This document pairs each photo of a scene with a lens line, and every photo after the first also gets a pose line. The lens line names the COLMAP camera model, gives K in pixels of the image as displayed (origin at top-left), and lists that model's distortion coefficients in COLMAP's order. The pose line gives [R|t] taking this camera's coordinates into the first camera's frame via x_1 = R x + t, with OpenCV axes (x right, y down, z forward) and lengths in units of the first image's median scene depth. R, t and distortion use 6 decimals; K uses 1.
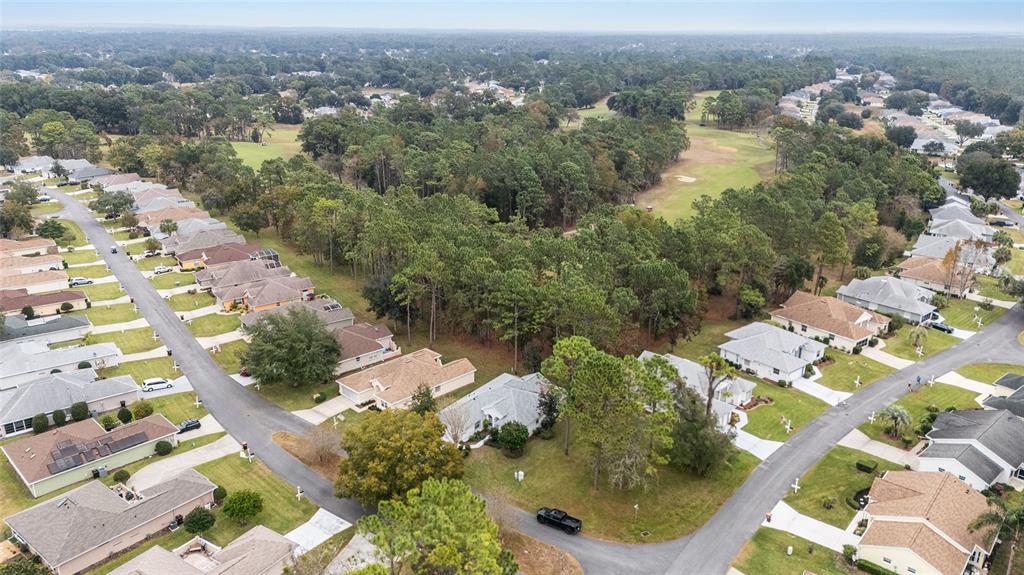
lens RADIAL K [[746.6, 0, 512.0], [0, 746.6, 287.5], [0, 0, 1]] dist [0.055137, -0.000531]
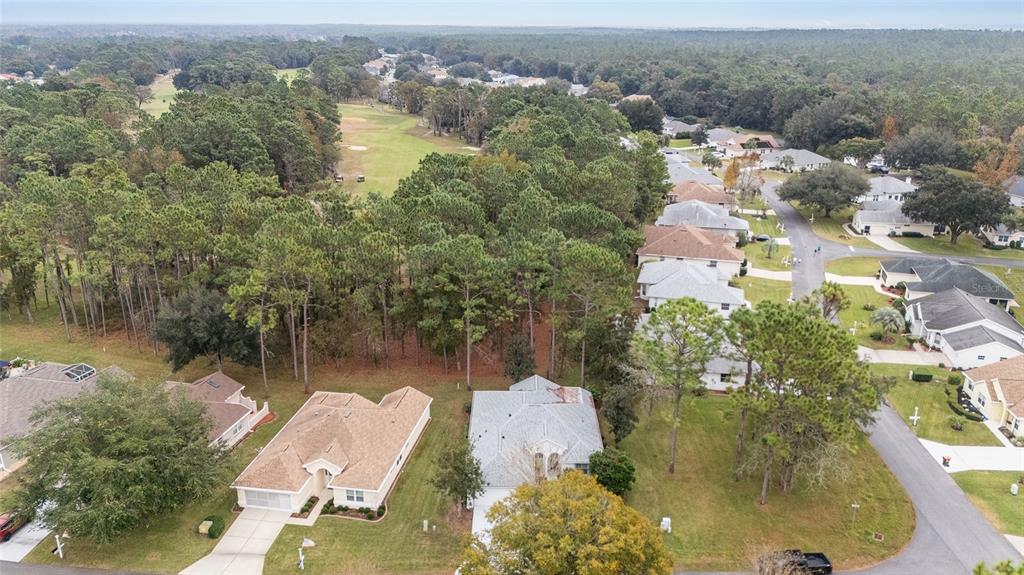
lens RADIAL K [[746.6, 0, 512.0], [0, 746.6, 287.5], [0, 0, 1]] dist [0.055137, -0.000531]
pose [[0.812993, -0.192801, 0.549428, -0.346851], [0.186942, 0.980063, 0.067297, -0.018177], [-0.551449, 0.047999, 0.832827, 0.421150]]
